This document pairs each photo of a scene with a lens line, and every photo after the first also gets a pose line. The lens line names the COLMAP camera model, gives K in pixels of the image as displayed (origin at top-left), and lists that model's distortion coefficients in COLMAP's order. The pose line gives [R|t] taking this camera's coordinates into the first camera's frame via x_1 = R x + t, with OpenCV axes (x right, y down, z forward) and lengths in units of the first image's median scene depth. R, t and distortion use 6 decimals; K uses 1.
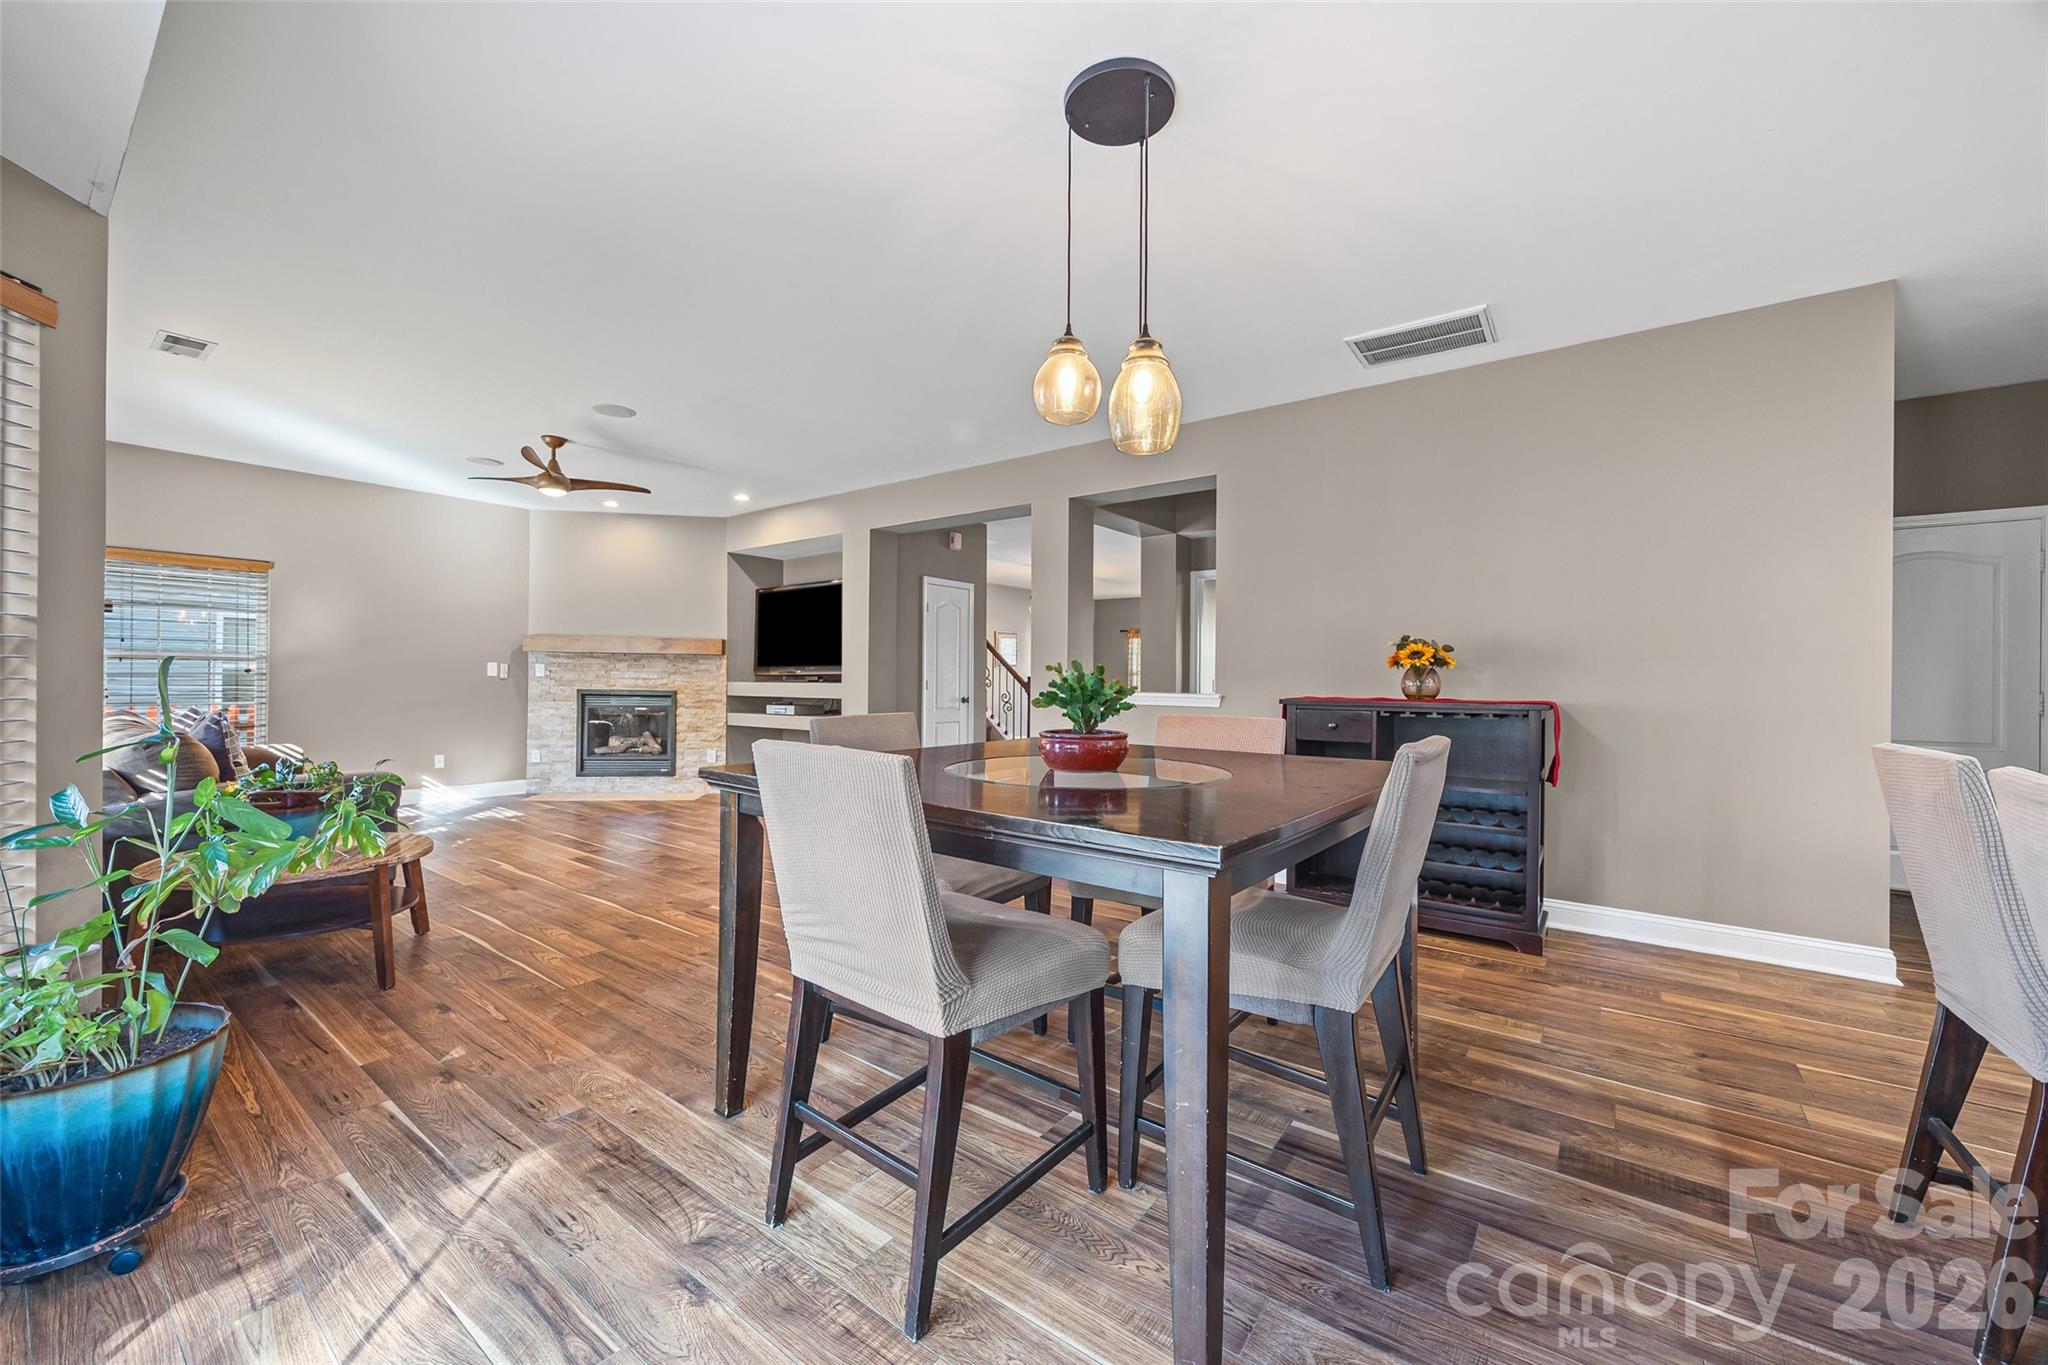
lens RADIAL K [[782.7, 0, 1017.6], [0, 782.7, 680.2], [0, 0, 1]] dist [-0.004940, 0.000434]
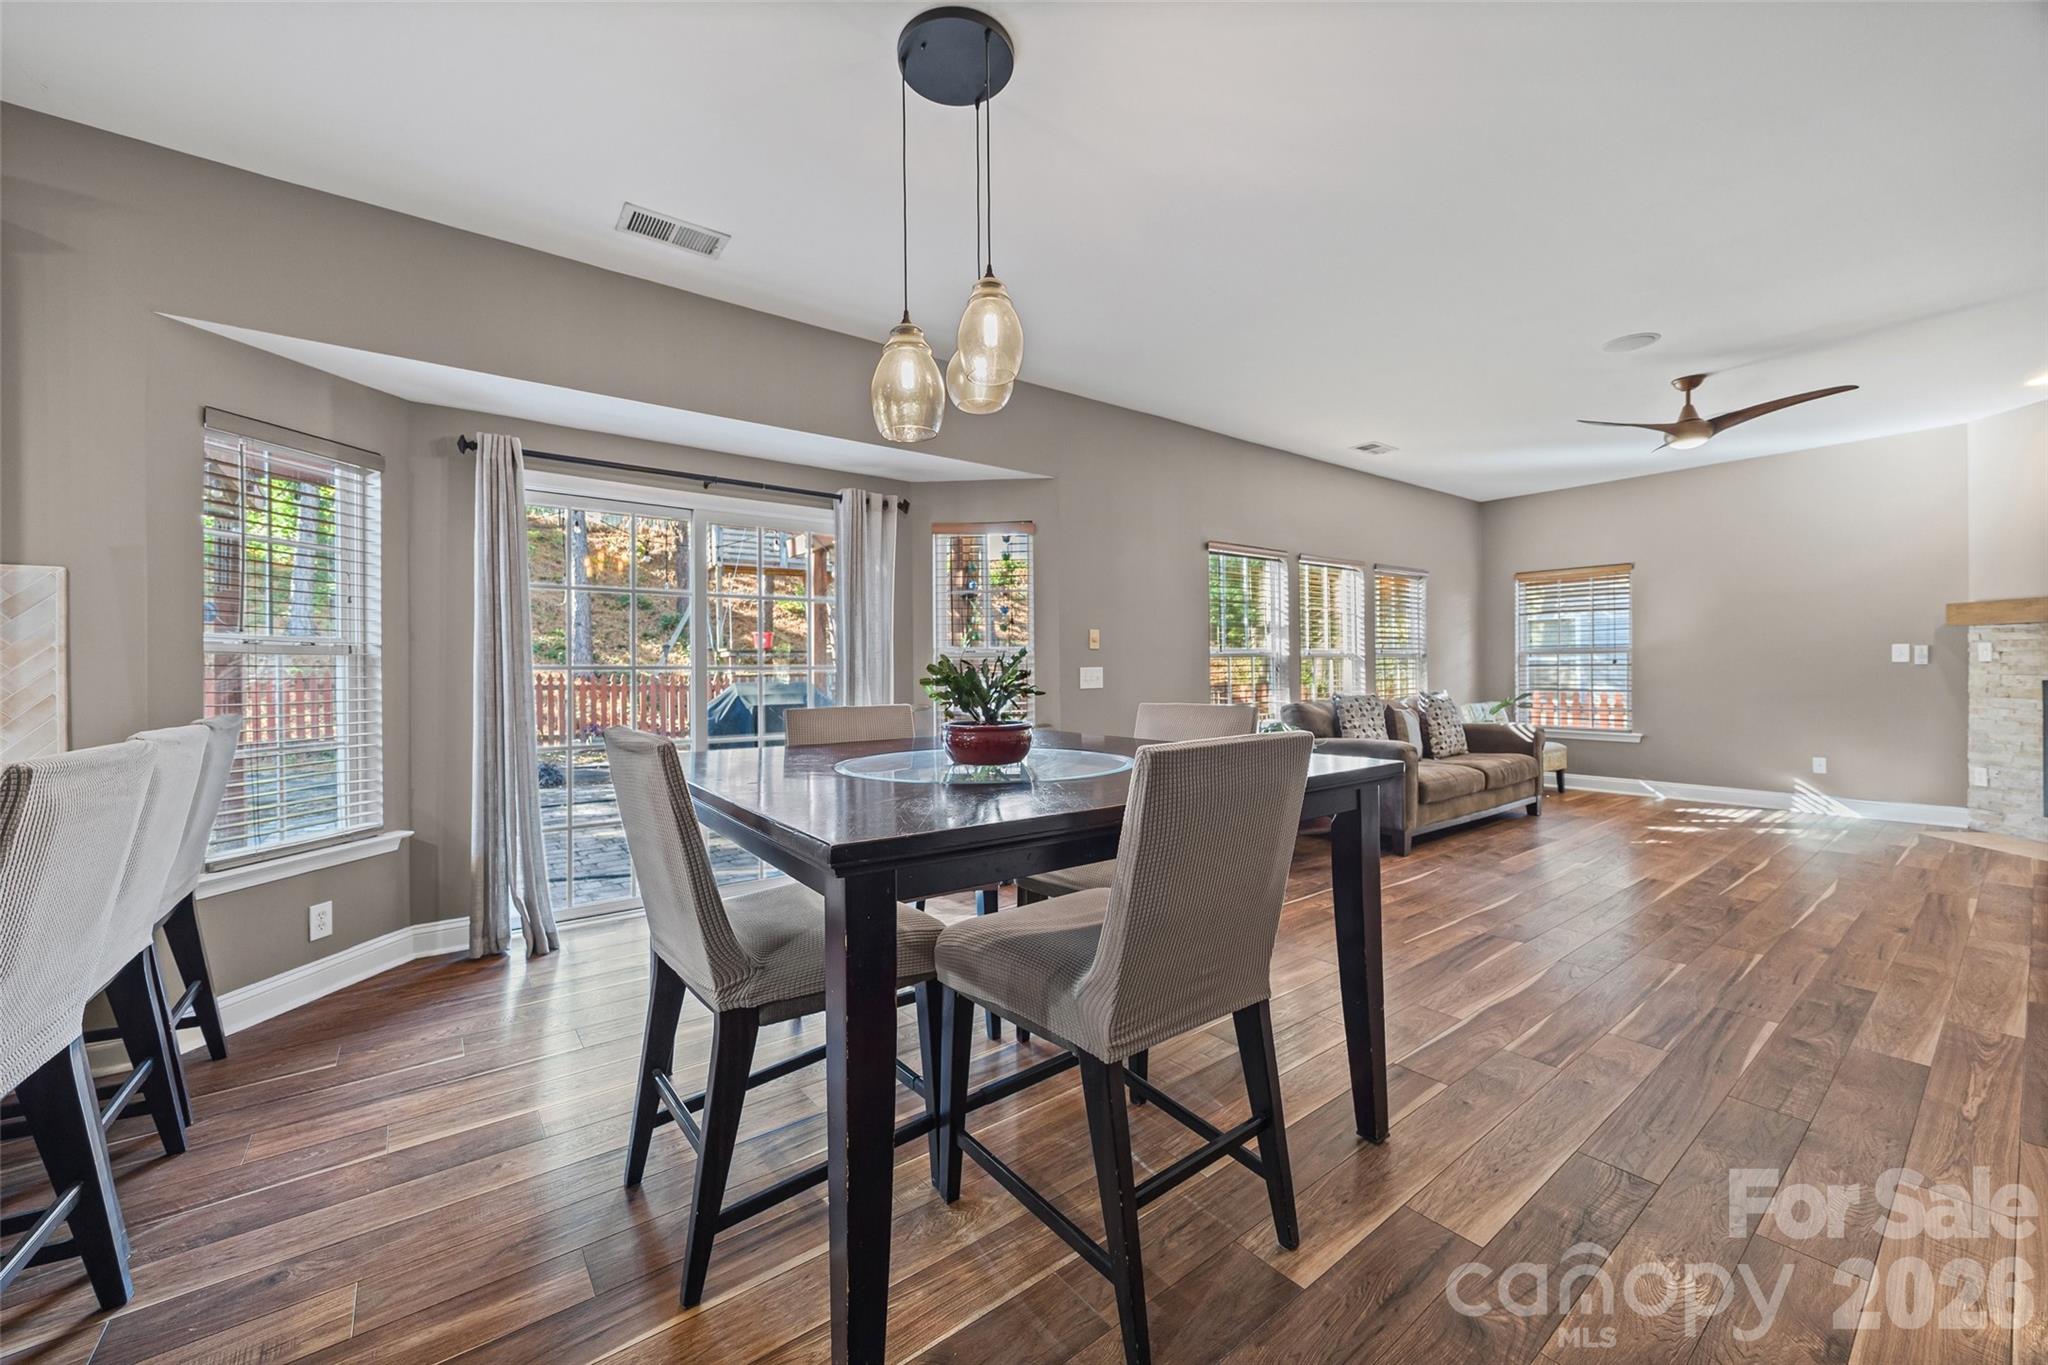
lens RADIAL K [[782.7, 0, 1006.9], [0, 782.7, 668.4], [0, 0, 1]] dist [-0.004940, 0.000434]
pose [[-0.283015, -0.009897, -0.959064, 0.283972], [0.006810, 0.999901, -0.012328, 0.003986], [0.959091, -0.010021, -0.282920, 0.367408]]
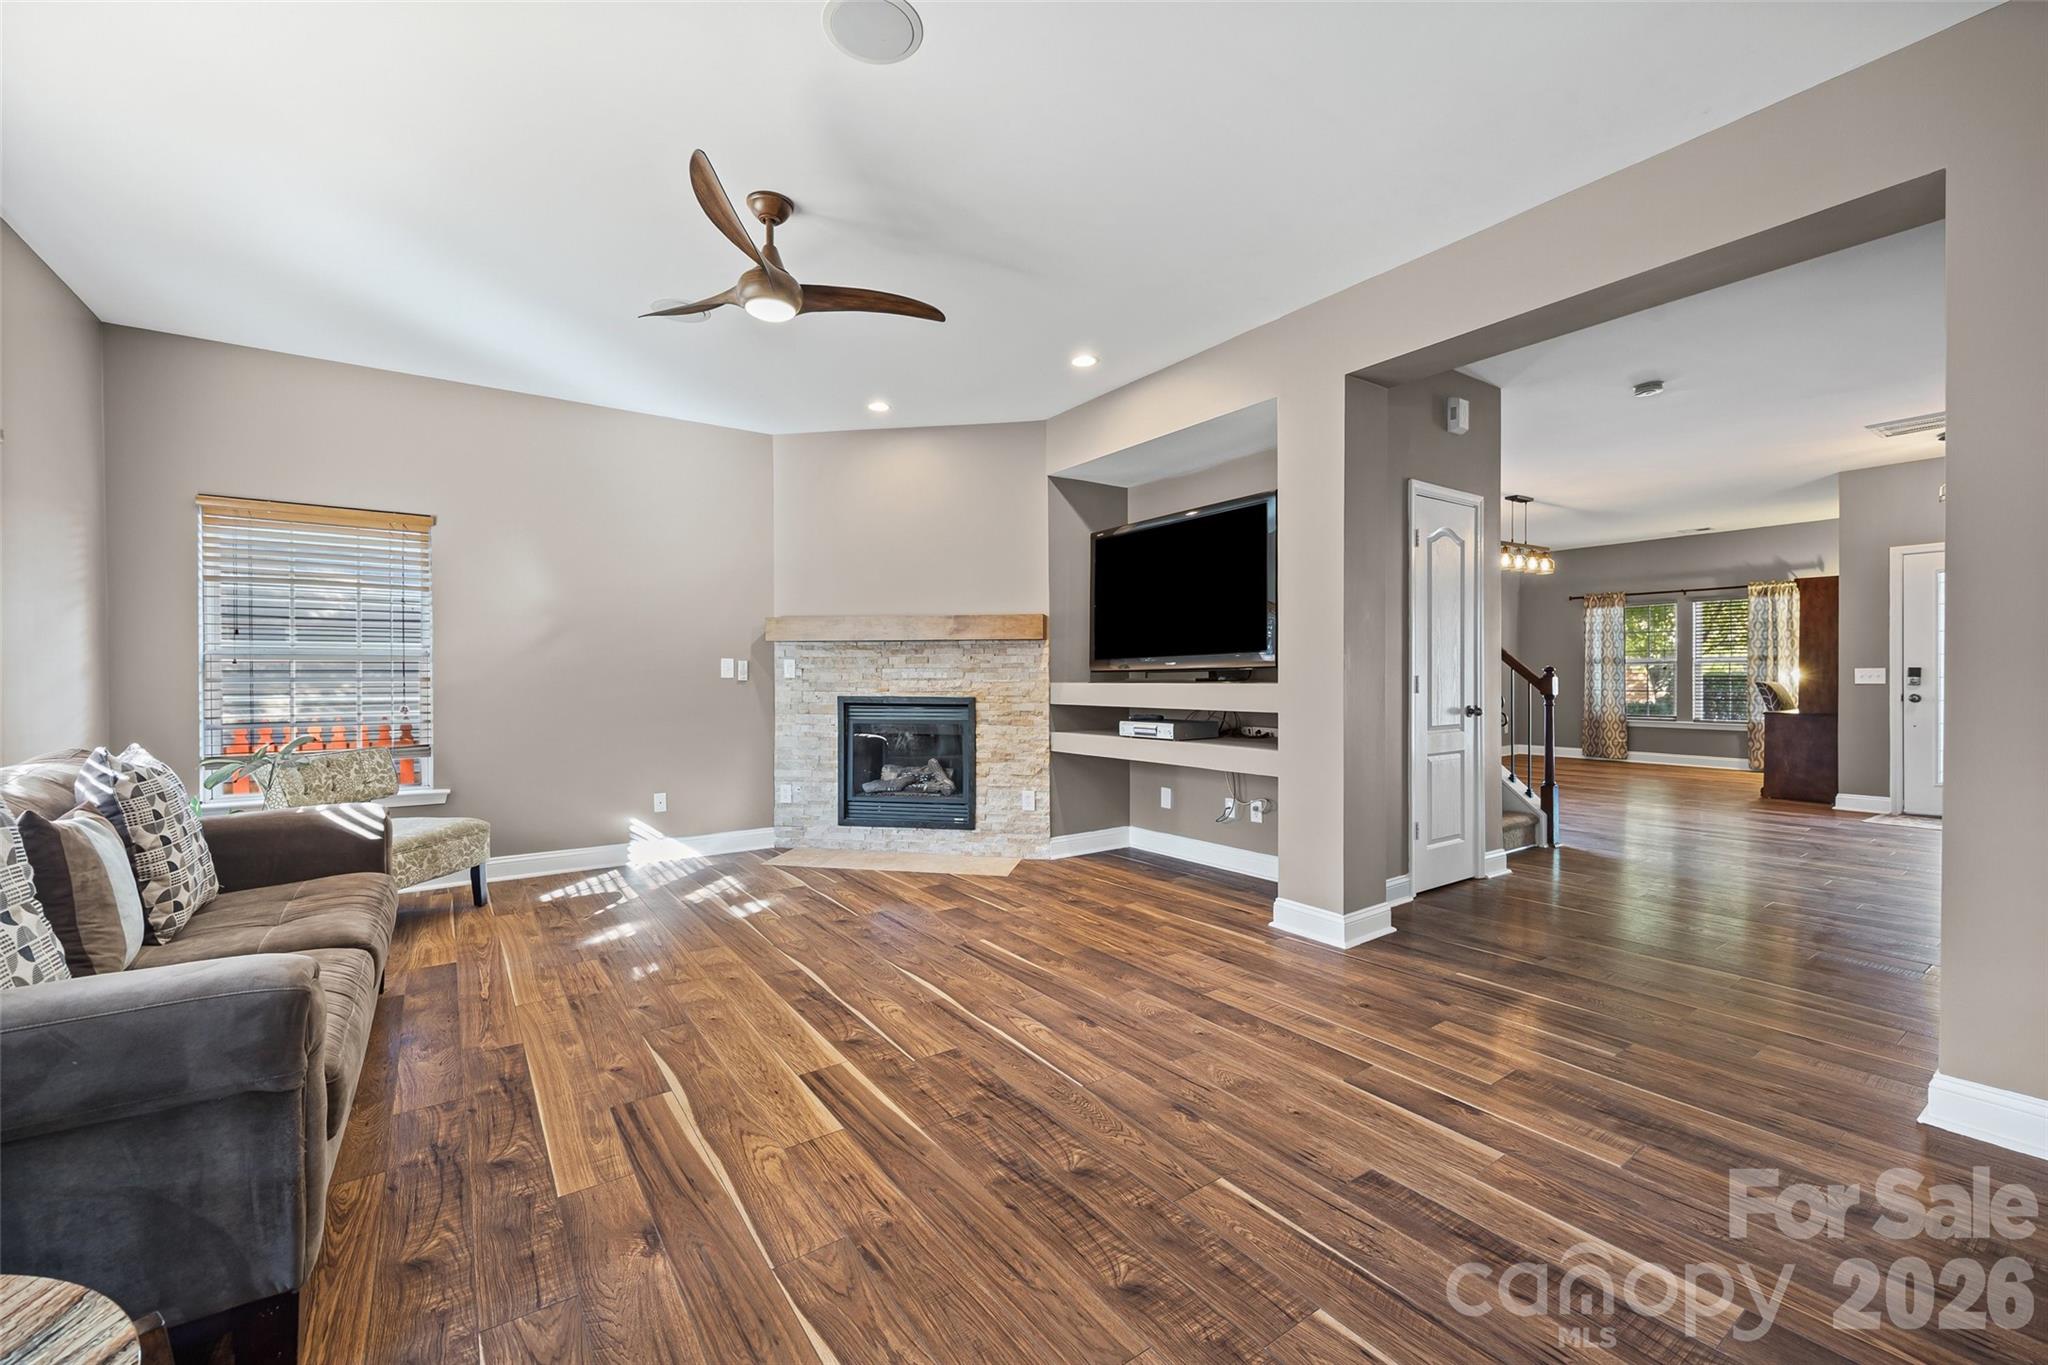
lens RADIAL K [[817.9, 0, 1030.6], [0, 817.9, 684.7], [0, 0, 1]] dist [0.002215, -0.001137]
pose [[0.953652, -0.010481, -0.300729, -0.192930], [0.013007, 0.999895, 0.006399, -0.000696], [0.300630, -0.010014, 0.953688, 0.377154]]
